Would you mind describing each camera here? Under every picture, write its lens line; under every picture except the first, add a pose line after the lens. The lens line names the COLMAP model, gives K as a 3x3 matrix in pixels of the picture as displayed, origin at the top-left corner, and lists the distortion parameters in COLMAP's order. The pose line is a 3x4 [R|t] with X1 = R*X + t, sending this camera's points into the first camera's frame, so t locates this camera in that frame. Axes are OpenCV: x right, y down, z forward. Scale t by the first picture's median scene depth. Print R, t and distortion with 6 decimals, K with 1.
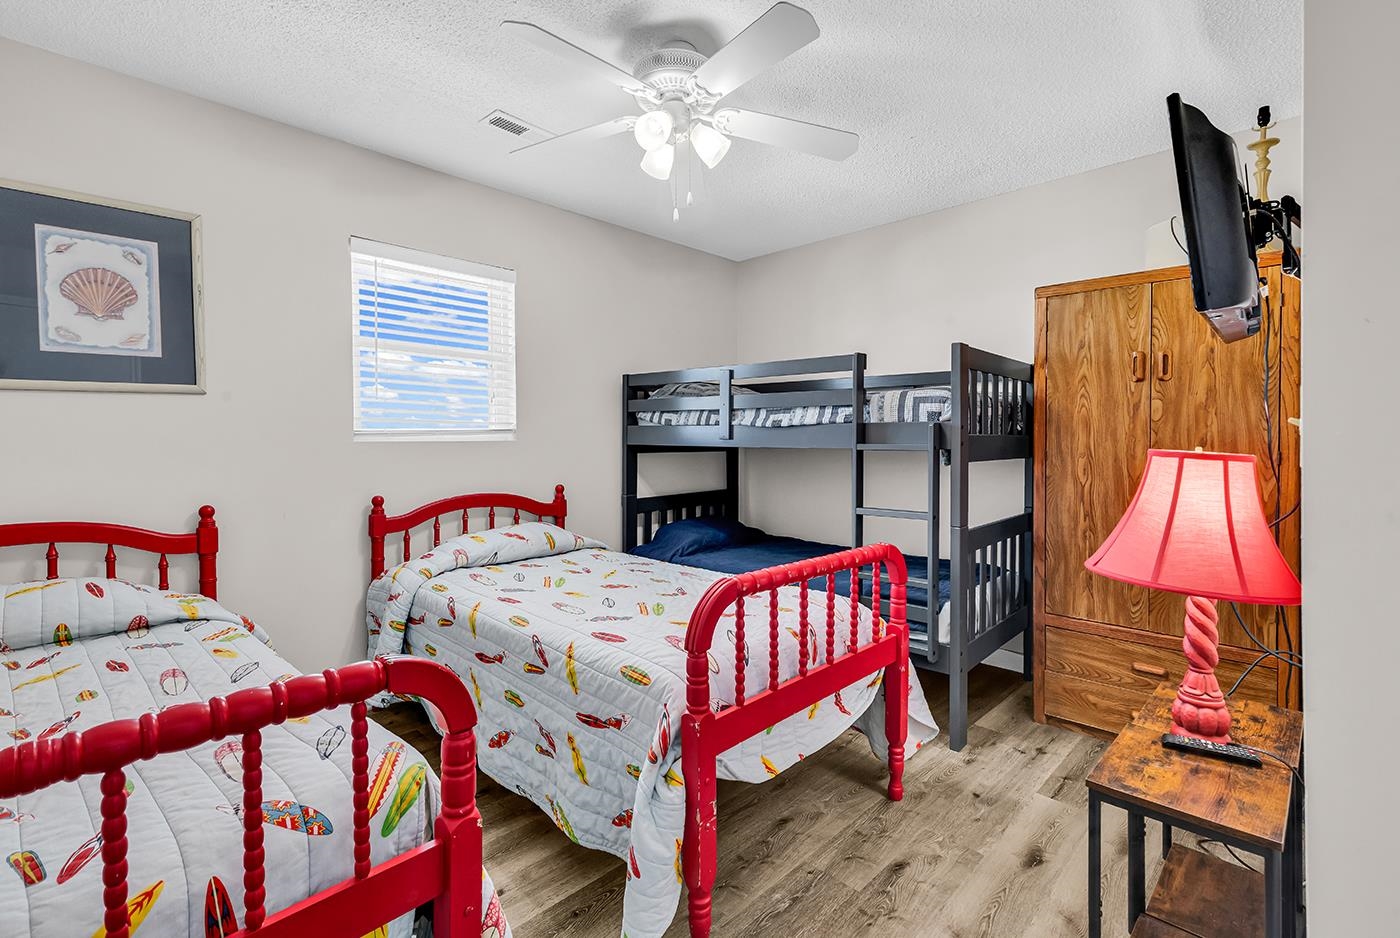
lens RADIAL K [[640.4, 0, 692.3], [0, 640.4, 449.1], [0, 0, 1]] dist [0.003121, 0.000592]
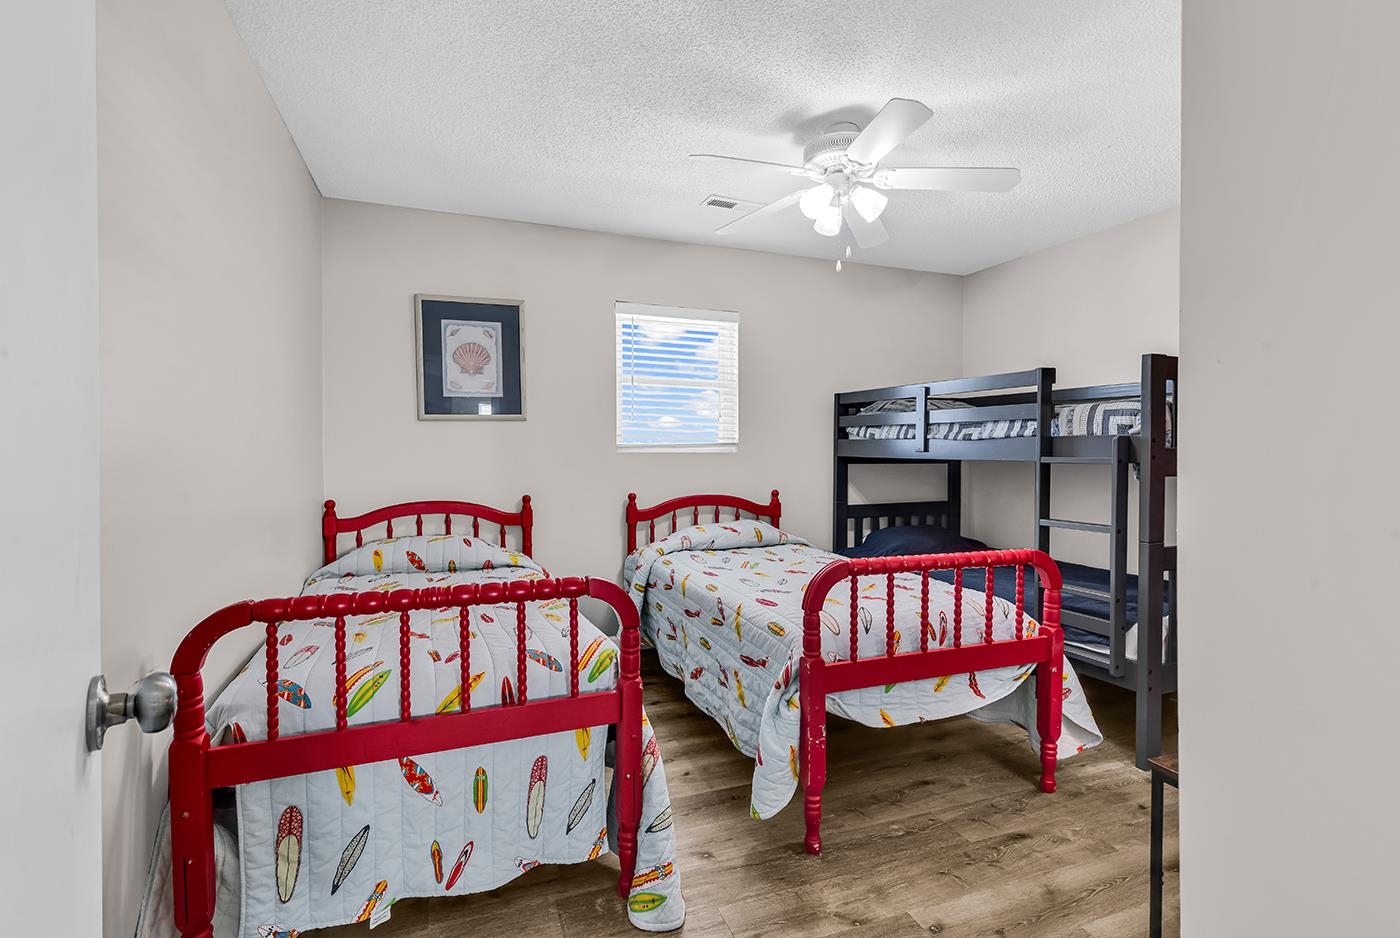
lens RADIAL K [[640.4, 0, 700.2], [0, 640.4, 468.1], [0, 0, 1]] dist [0.003121, 0.000592]
pose [[0.914461, 0.013851, -0.404437, 0.324518], [-0.009387, 0.999871, 0.013020, 0.003421], [0.404565, -0.008110, 0.914473, -0.301923]]
